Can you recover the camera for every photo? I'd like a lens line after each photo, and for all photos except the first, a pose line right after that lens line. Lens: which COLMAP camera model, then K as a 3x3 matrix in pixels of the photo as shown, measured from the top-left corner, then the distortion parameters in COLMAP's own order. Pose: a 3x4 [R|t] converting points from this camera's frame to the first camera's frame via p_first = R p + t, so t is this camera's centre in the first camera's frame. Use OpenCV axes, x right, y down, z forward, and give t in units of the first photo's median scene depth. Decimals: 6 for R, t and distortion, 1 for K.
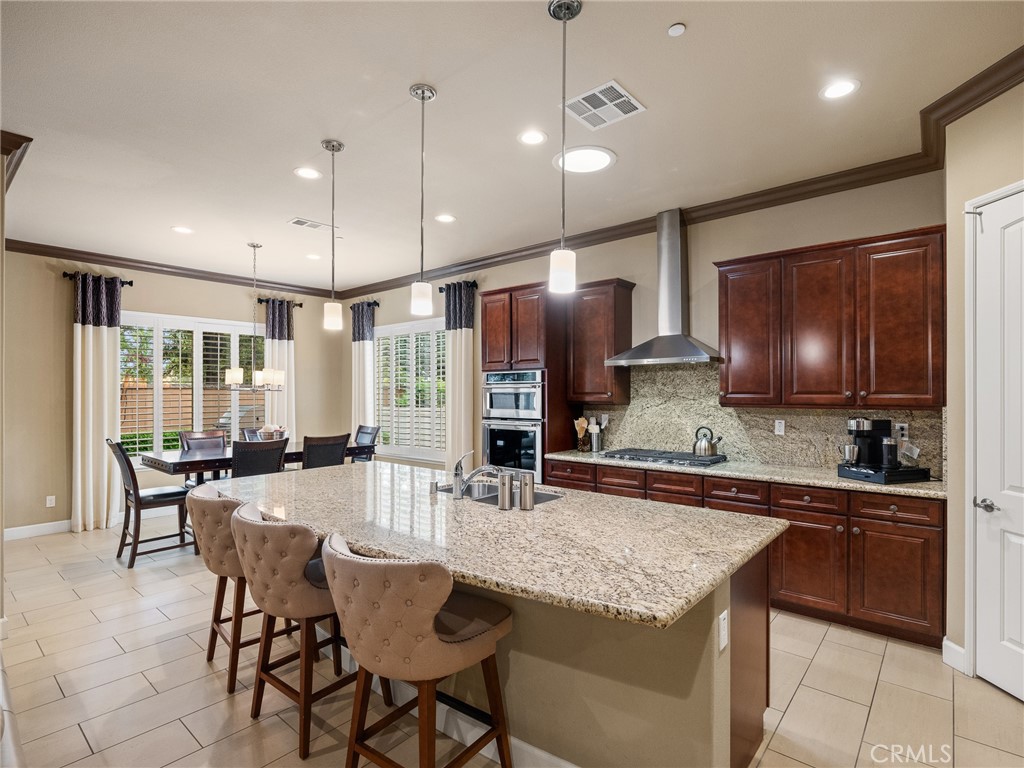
lens RADIAL K [[516.4, 0, 519.7], [0, 516.4, 391.9], [0, 0, 1]] dist [-0.000833, -0.000233]
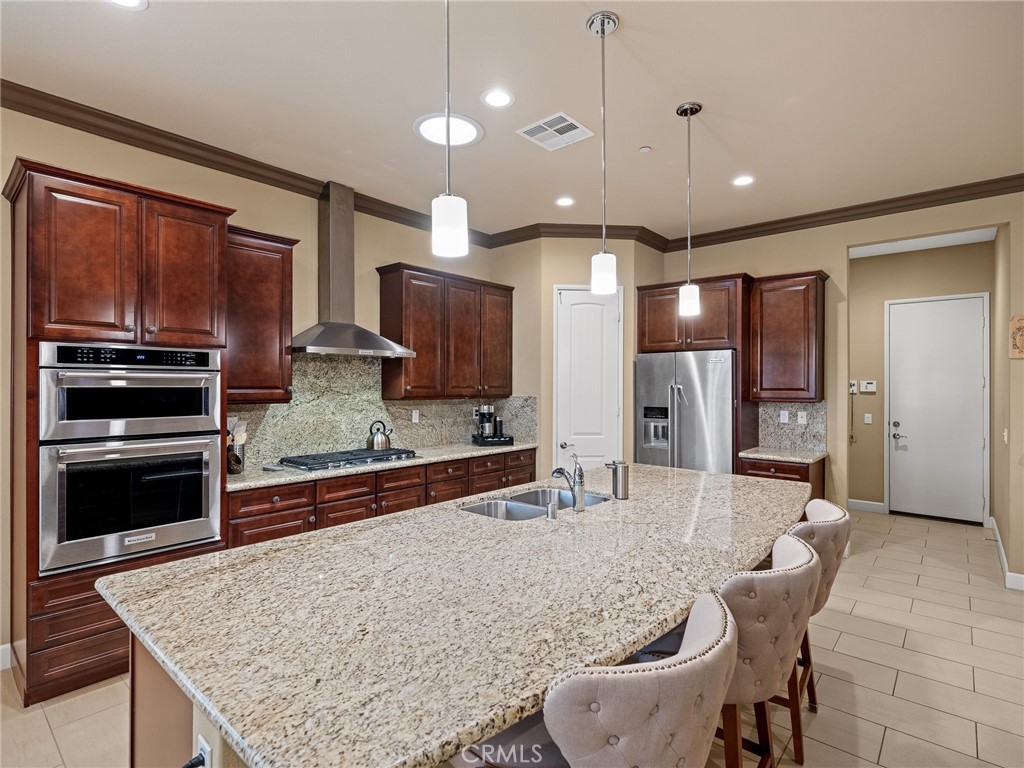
lens RADIAL K [[515.0, 0, 512.0], [0, 515.0, 384.0], [0, 0, 1]] dist [-0.000568, -0.000051]
pose [[0.010584, 0.007830, 0.999913, -0.651056], [-0.000344, 0.999969, -0.007827, 0.003794], [-0.999944, -0.000261, 0.010587, 0.741275]]
